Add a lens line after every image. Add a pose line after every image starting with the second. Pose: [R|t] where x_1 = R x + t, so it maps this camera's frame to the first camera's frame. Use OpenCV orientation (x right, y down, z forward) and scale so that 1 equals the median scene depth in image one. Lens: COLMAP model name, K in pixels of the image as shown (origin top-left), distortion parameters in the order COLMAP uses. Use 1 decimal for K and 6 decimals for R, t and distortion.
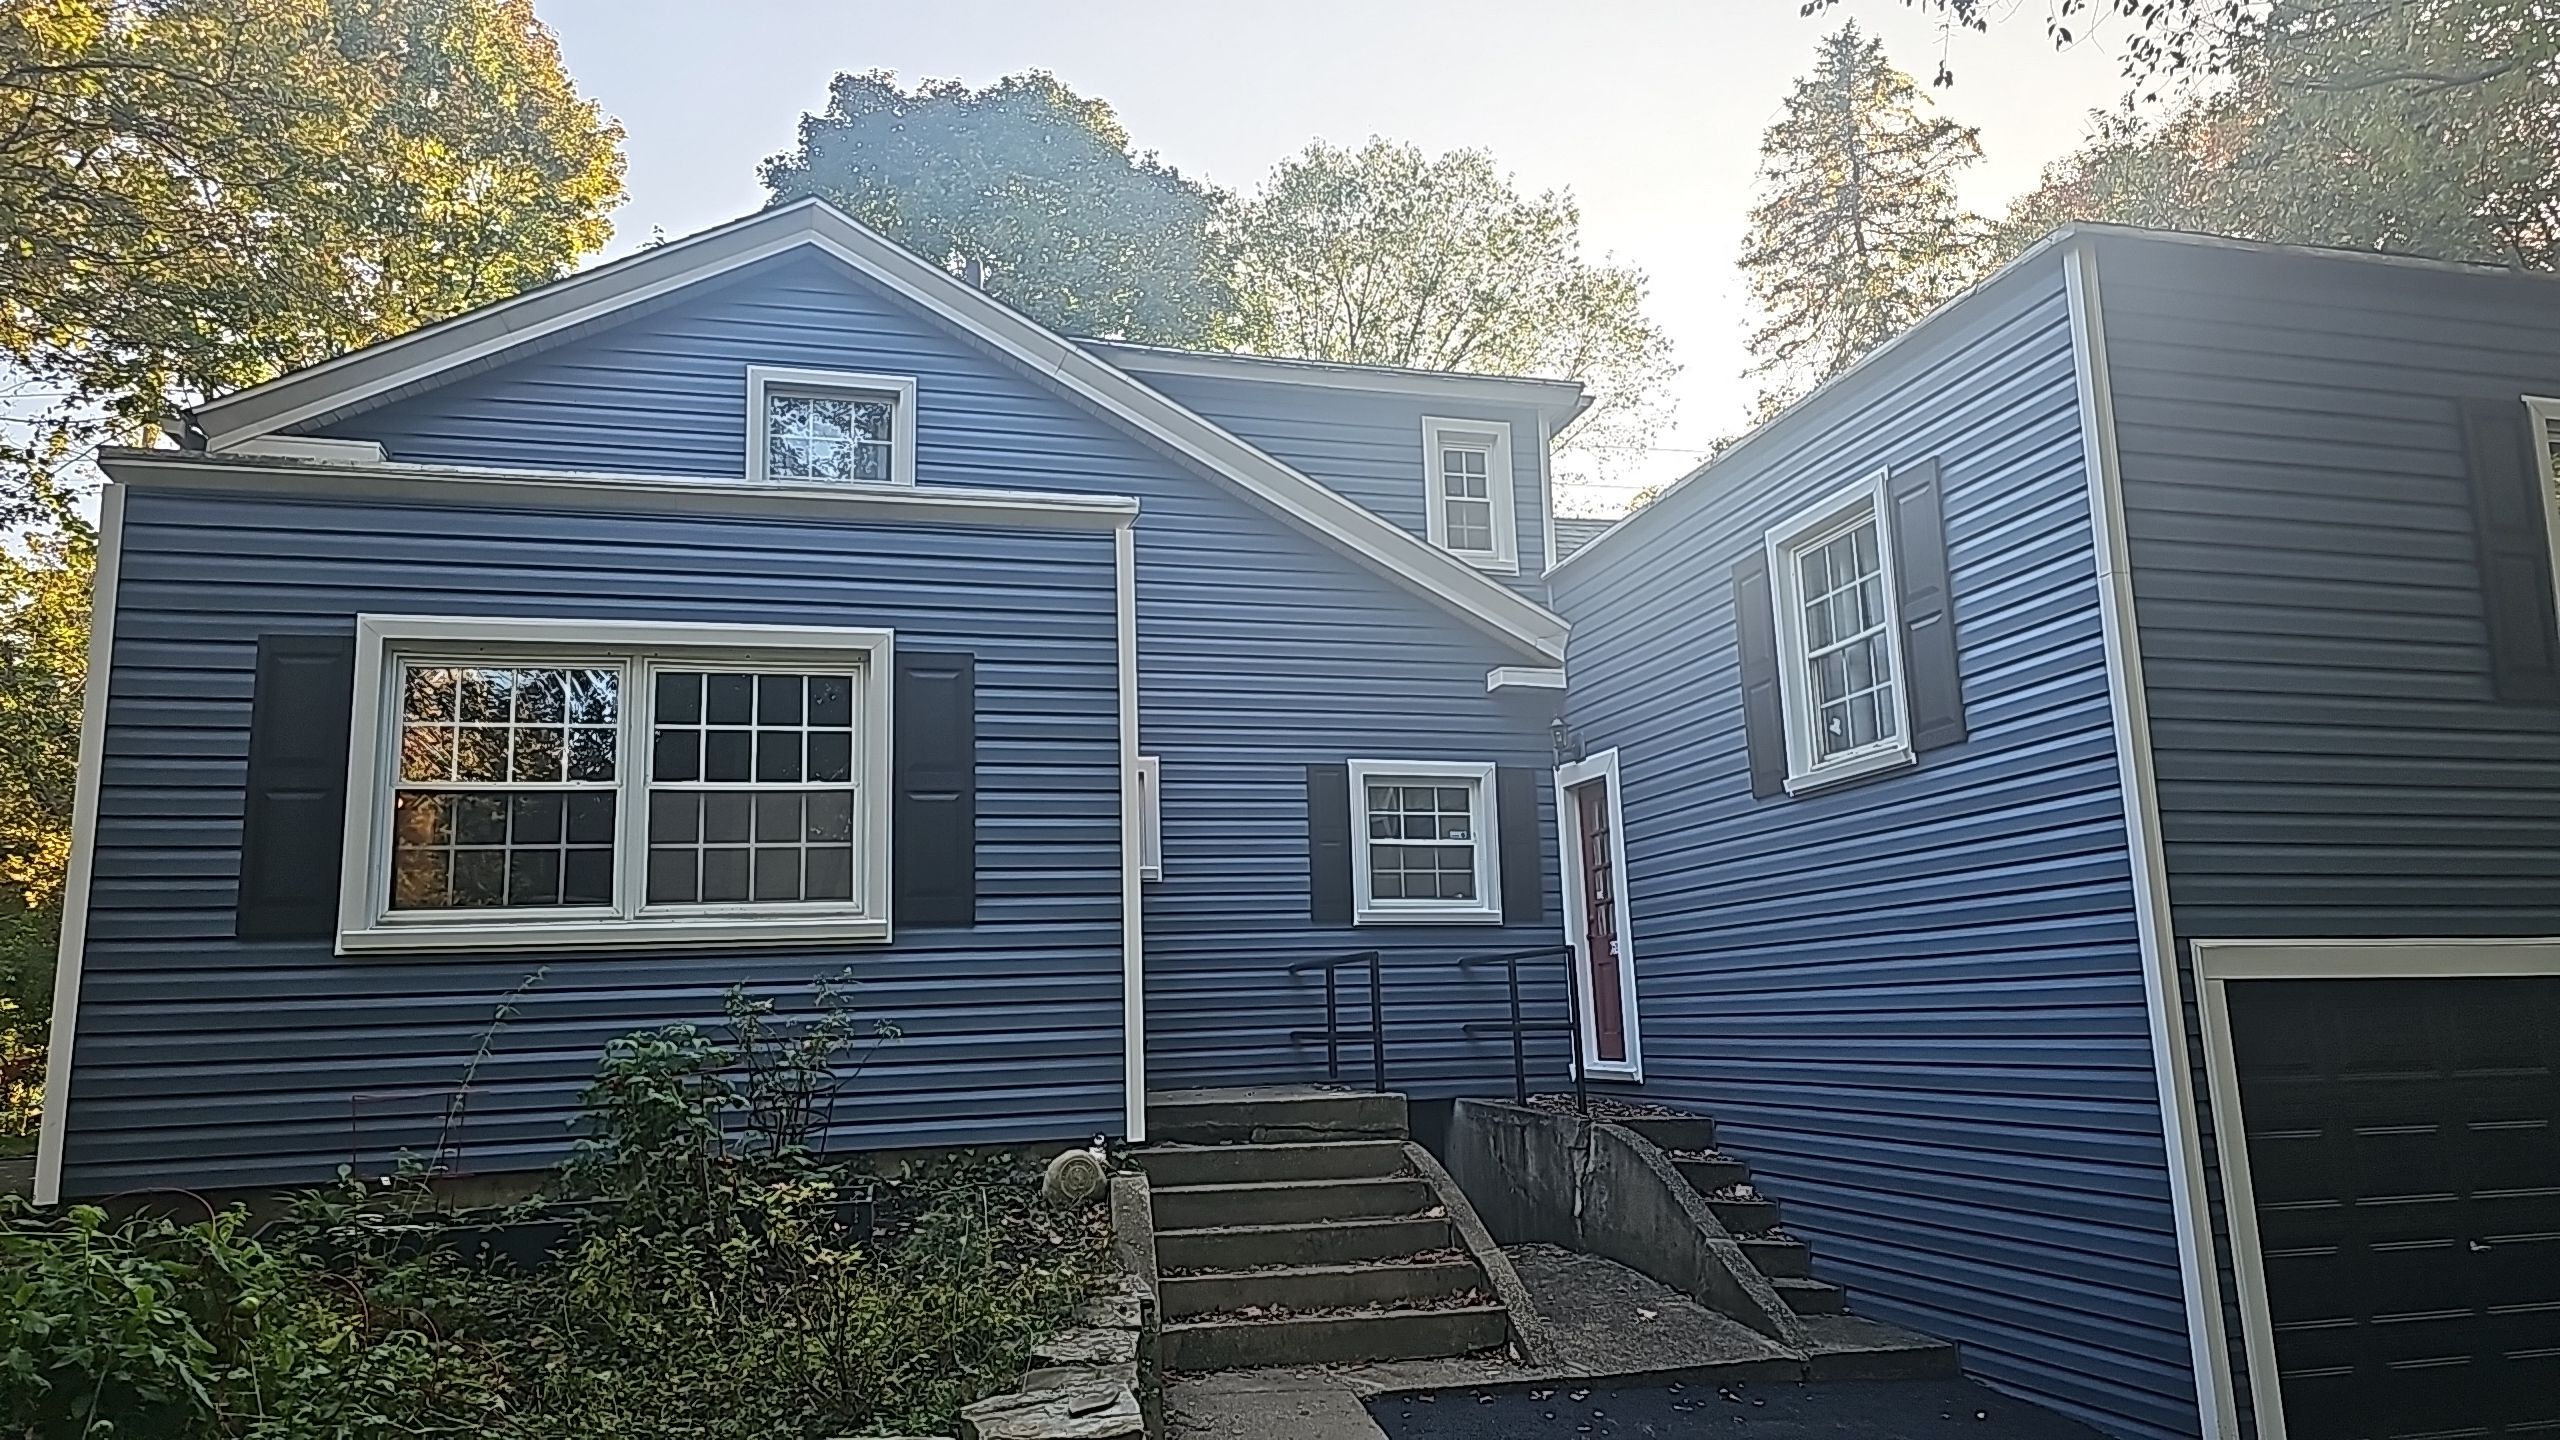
lens RADIAL K [[1715.1, 0, 1280.0], [0, 1715.1, 720.0], [0, 0, 1]] dist [0.131806, -0.182874]
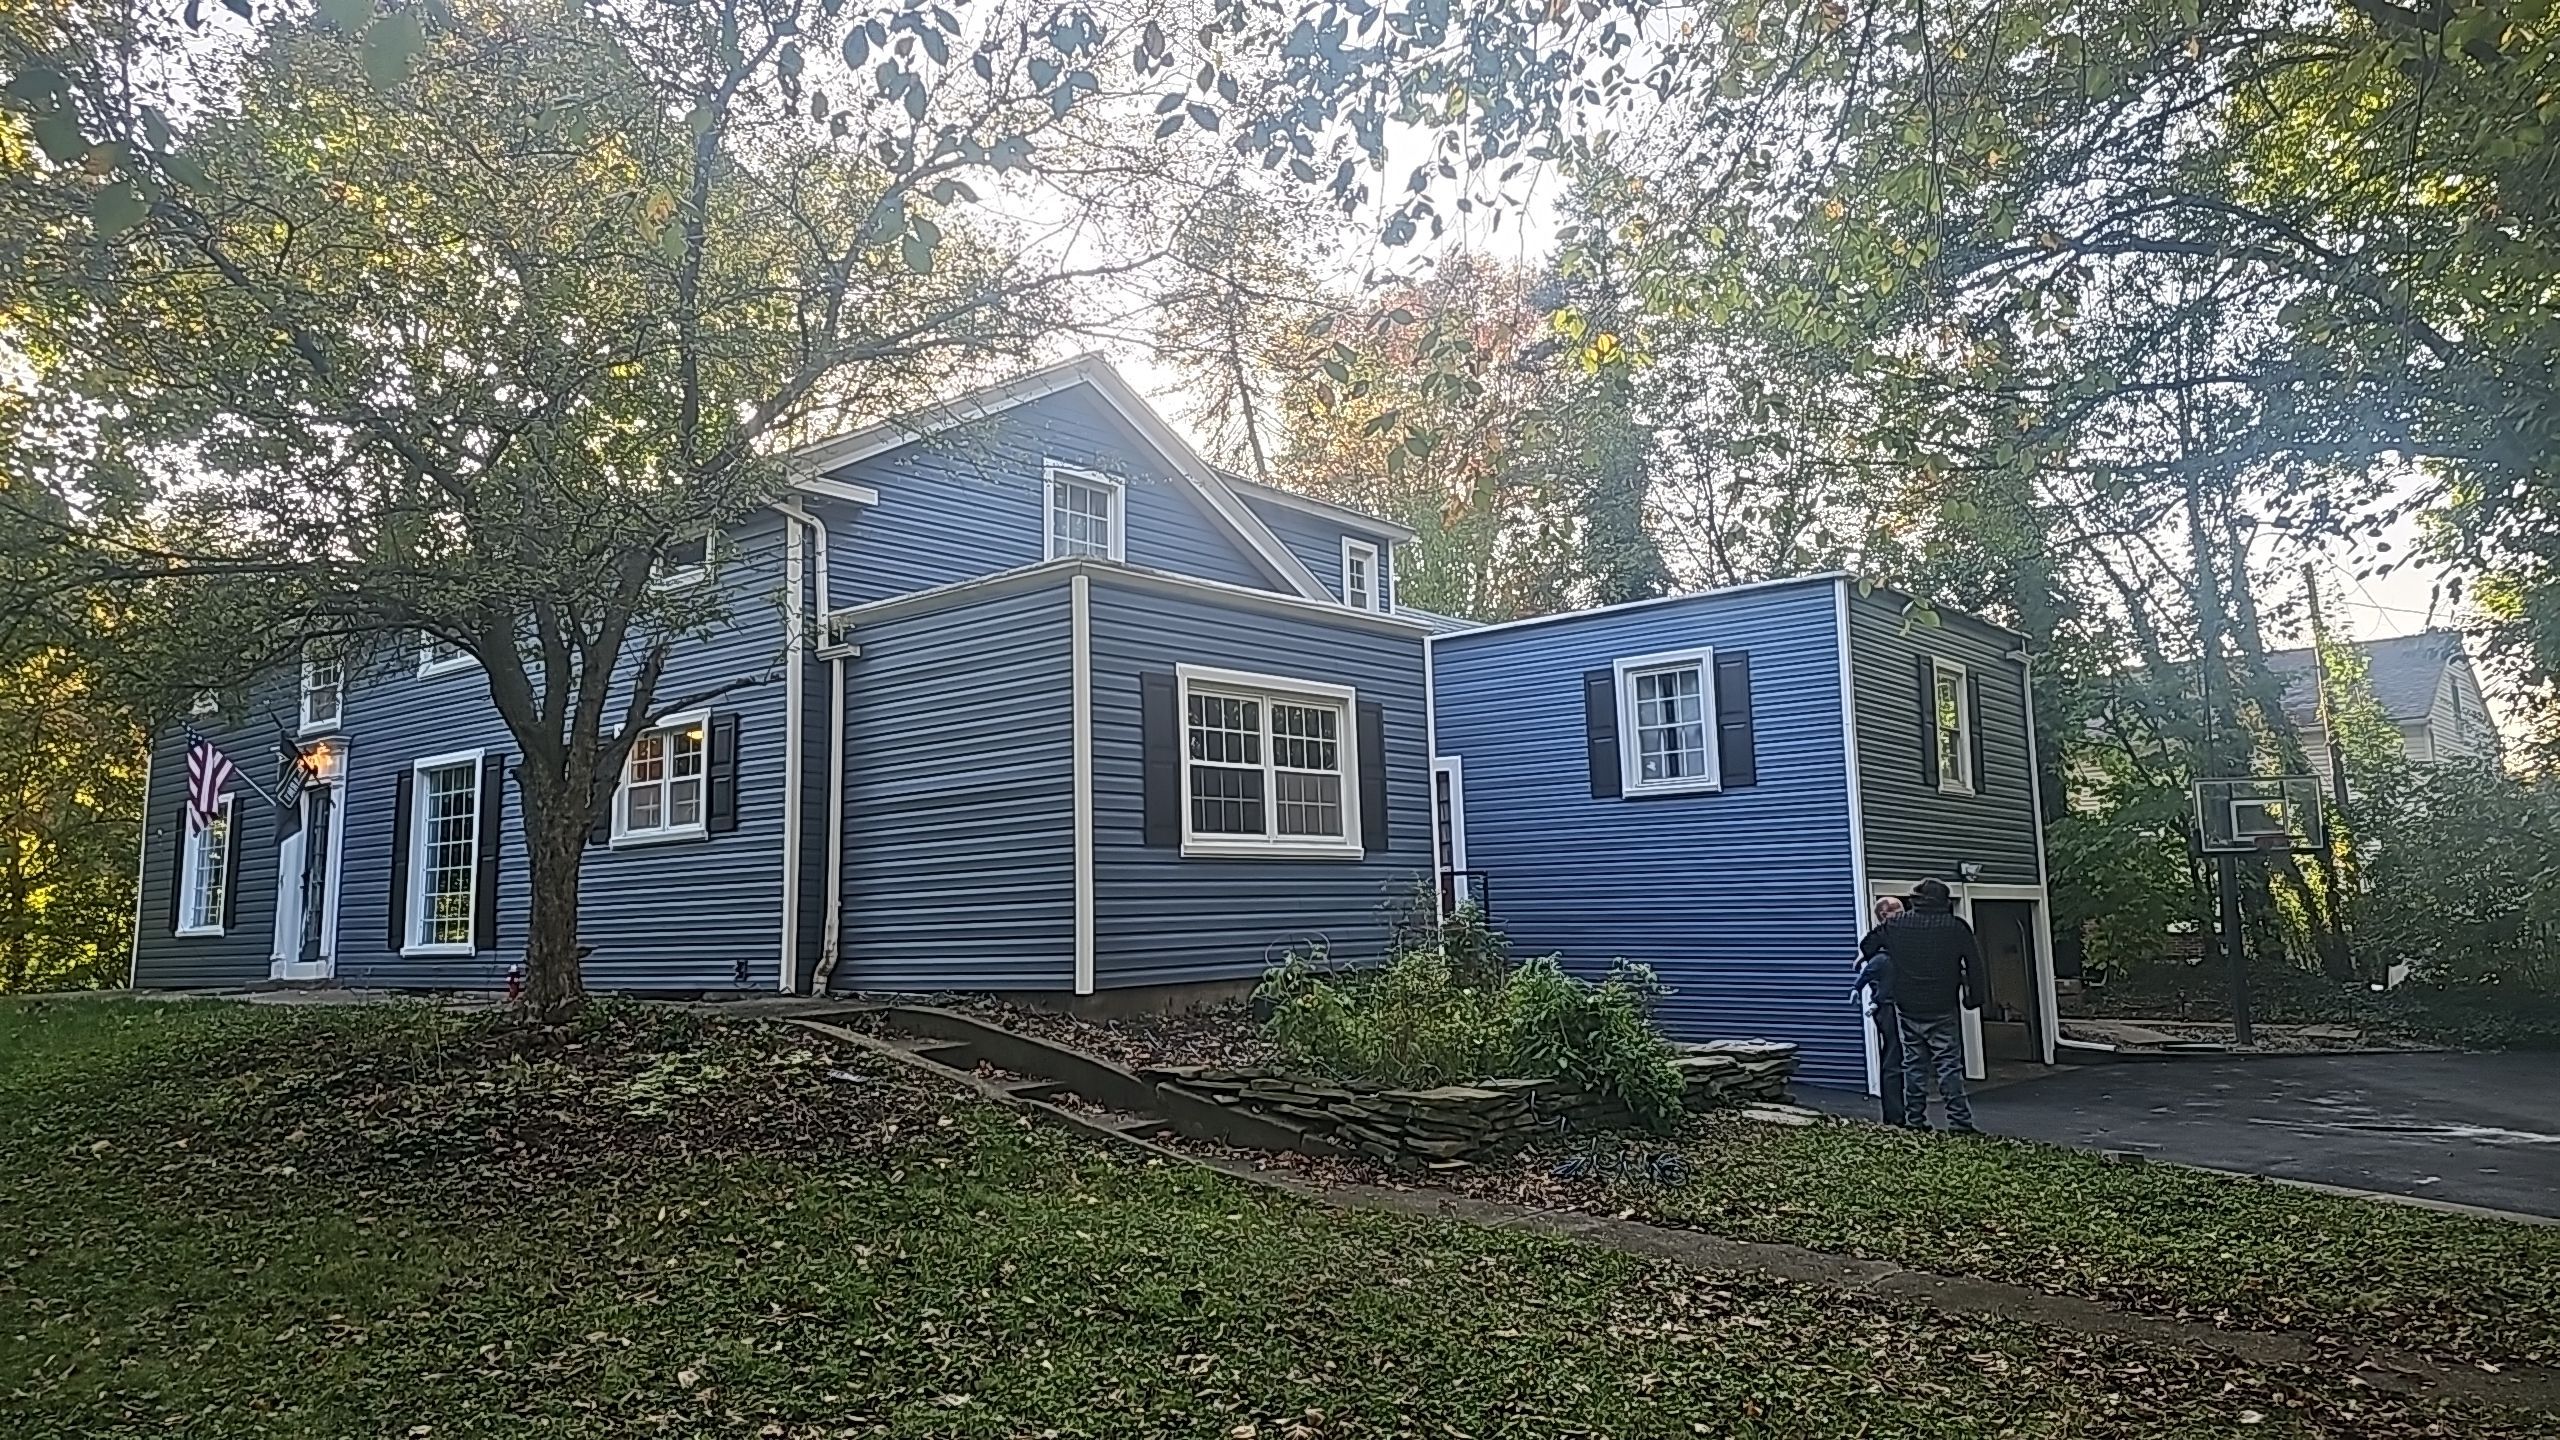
lens RADIAL K [[1690.8, 0, 1262.7], [0, 1690.8, 725.2], [0, 0, 1]] dist [0.099997, -0.143111]
pose [[0.831171, 0.078971, 0.550381, -1.083617], [-0.106807, 0.994105, 0.018659, -0.030581], [-0.545663, -0.074293, 0.834705, -0.363138]]
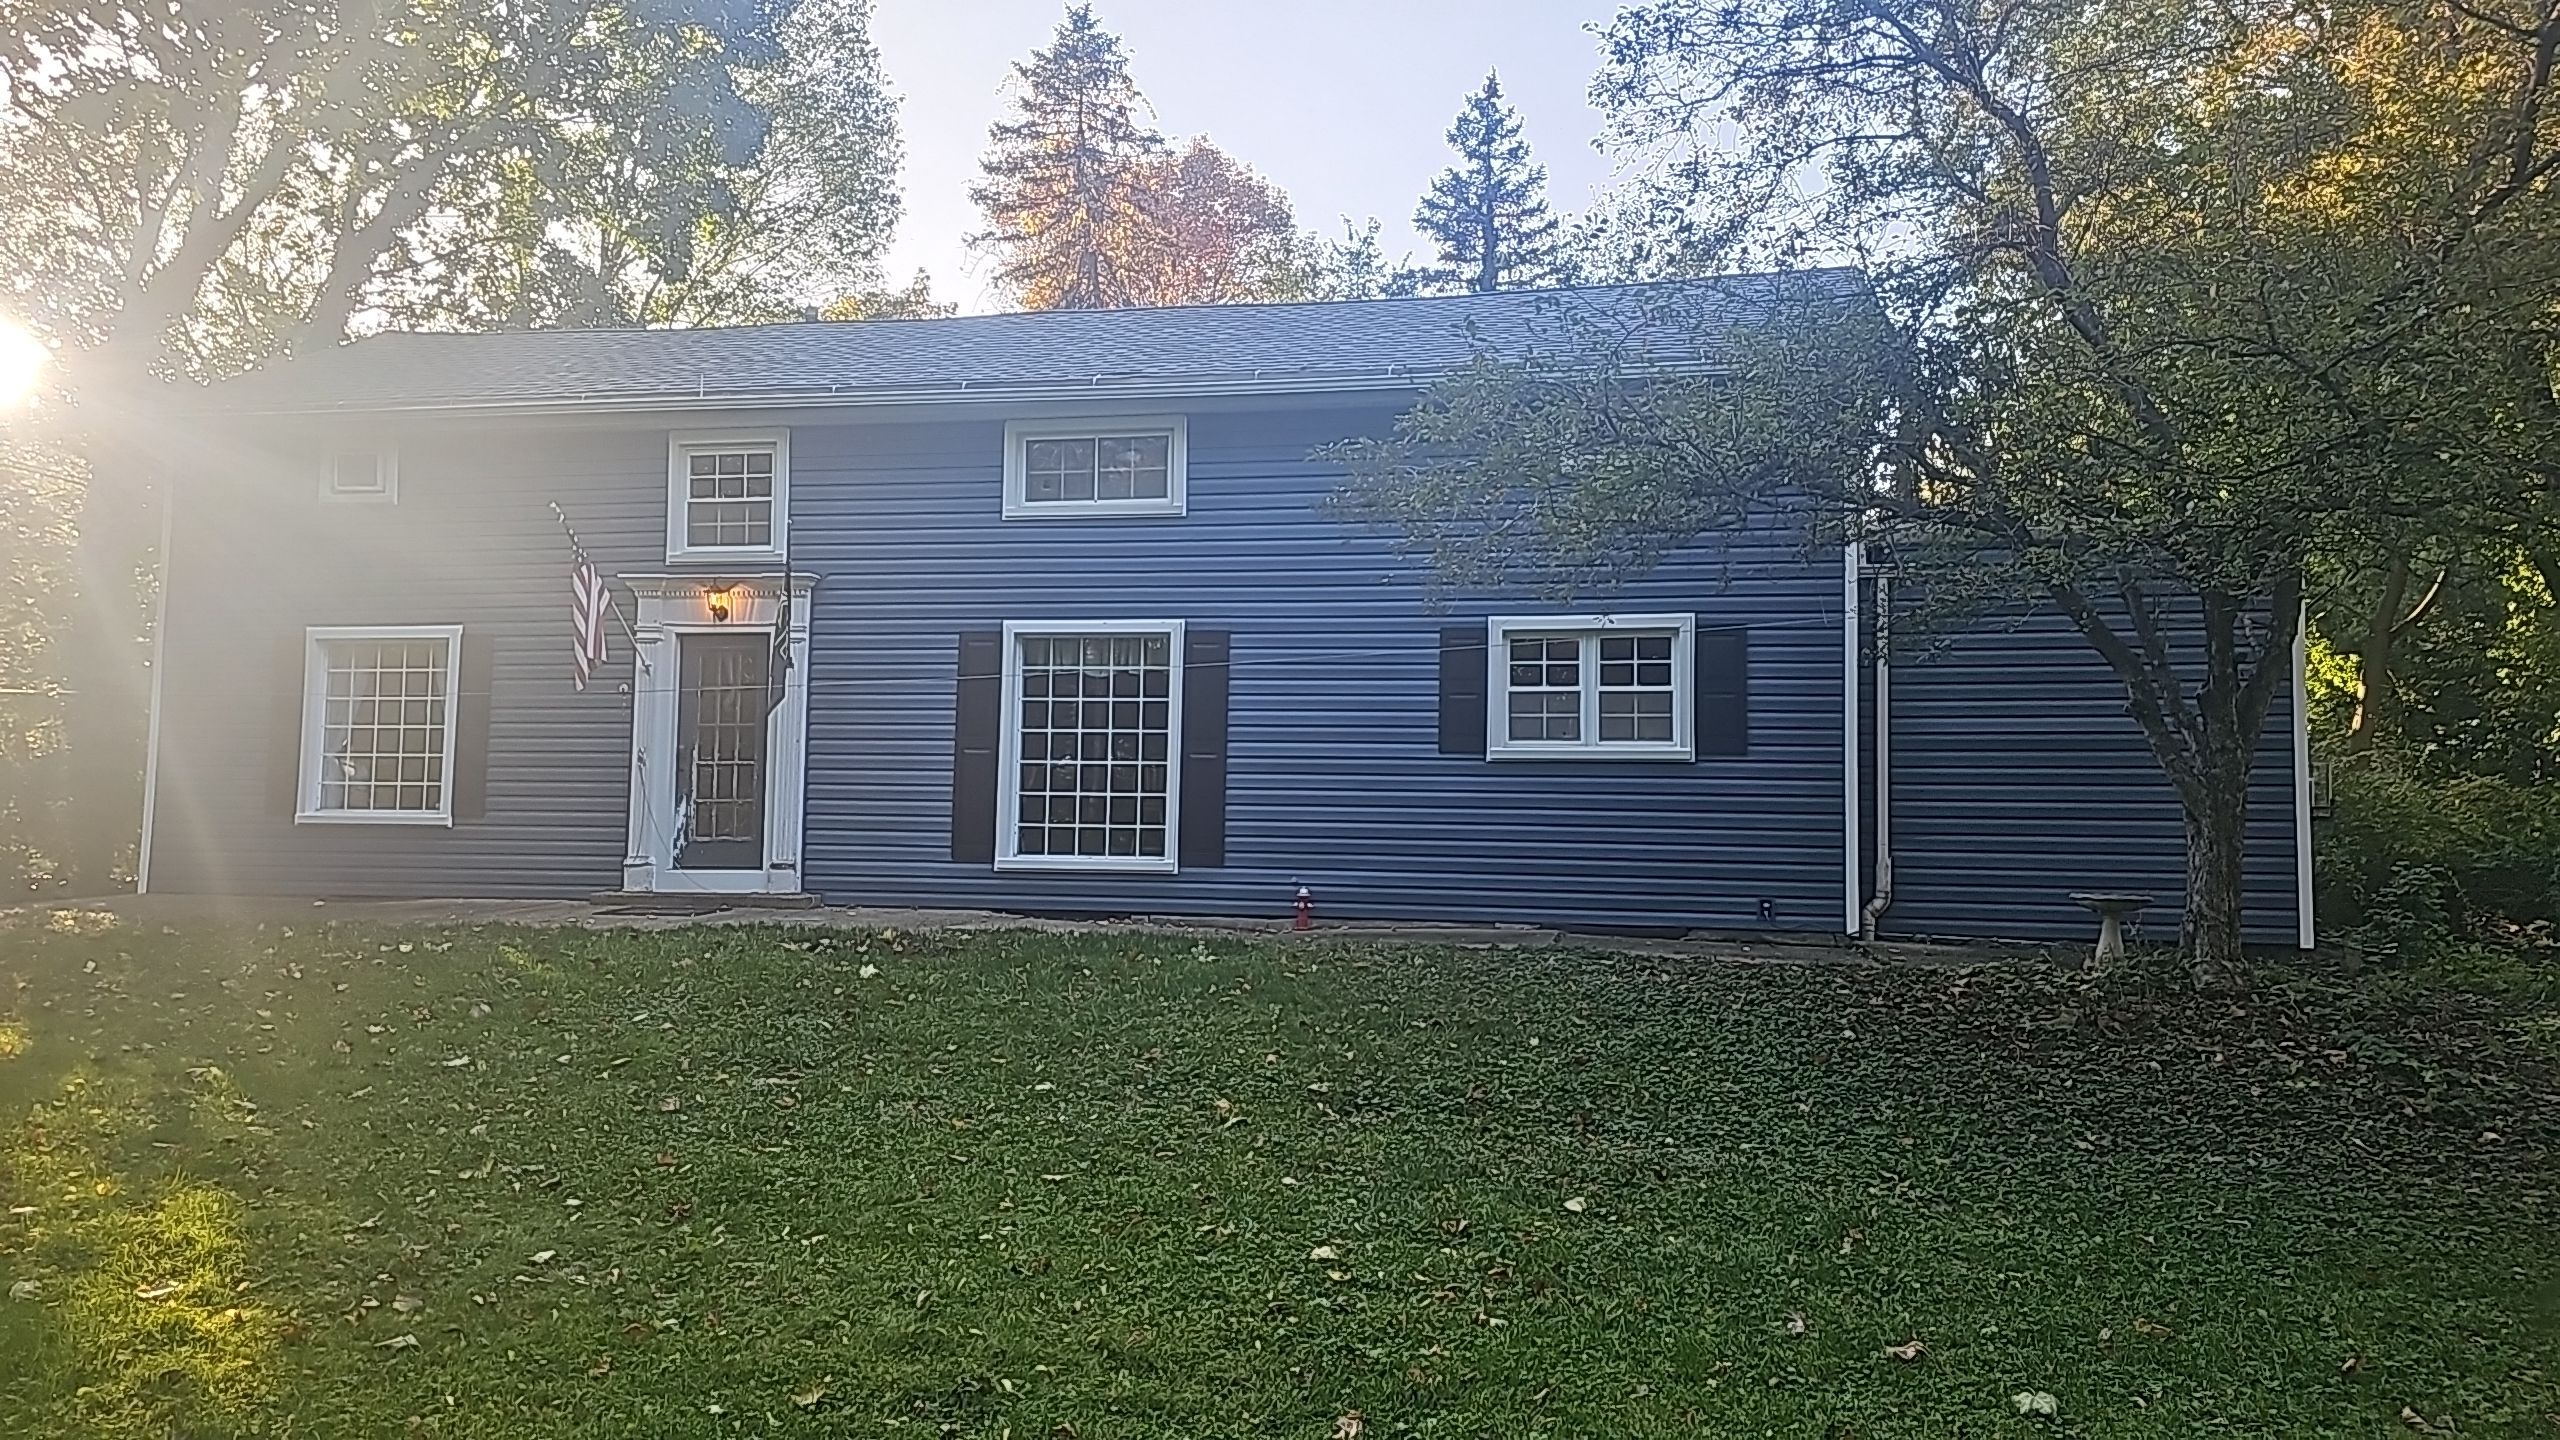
lens RADIAL K [[1702.2, 0, 1280.0], [0, 1702.2, 720.0], [0, 0, 1]] dist [0.083026, -0.075118]
pose [[0.465209, 0.090434, 0.880569, -1.999408], [-0.191599, 0.981473, 0.000426, 0.179146], [-0.864217, -0.168914, 0.473917, 0.793705]]
